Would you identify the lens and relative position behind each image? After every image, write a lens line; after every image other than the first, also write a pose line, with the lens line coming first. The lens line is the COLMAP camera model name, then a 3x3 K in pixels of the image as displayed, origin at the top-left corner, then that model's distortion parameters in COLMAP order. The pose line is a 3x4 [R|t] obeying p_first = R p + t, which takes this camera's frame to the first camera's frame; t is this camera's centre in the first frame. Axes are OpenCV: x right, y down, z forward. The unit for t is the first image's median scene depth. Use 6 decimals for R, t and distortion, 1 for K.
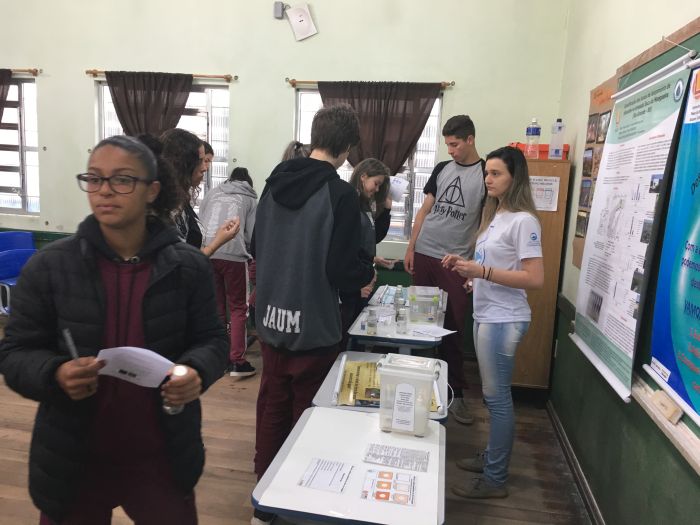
lens RADIAL K [[599.7, 0, 350.0], [0, 599.7, 262.5], [0, 0, 1]] dist [0.080890, -0.094985]
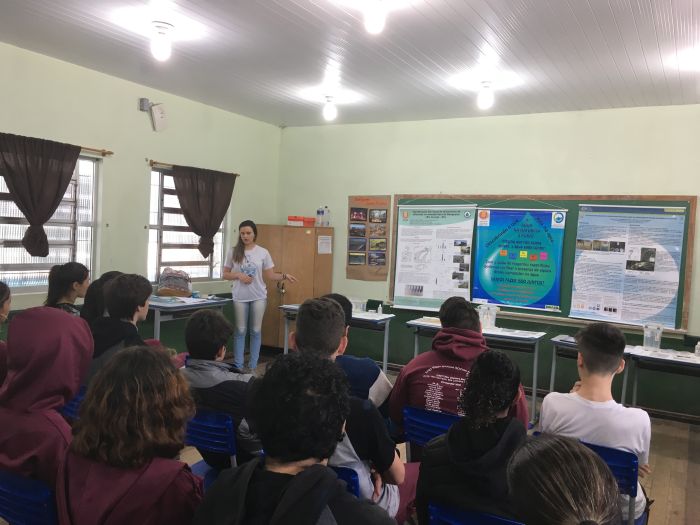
lens RADIAL K [[599.7, 0, 350.0], [0, 599.7, 262.5], [0, 0, 1]] dist [0.080890, -0.094985]
pose [[0.350681, -0.074438, 0.933532, -1.157666], [0.116283, 0.992583, 0.035465, -0.093451], [-0.929248, 0.096117, 0.356736, 0.203047]]
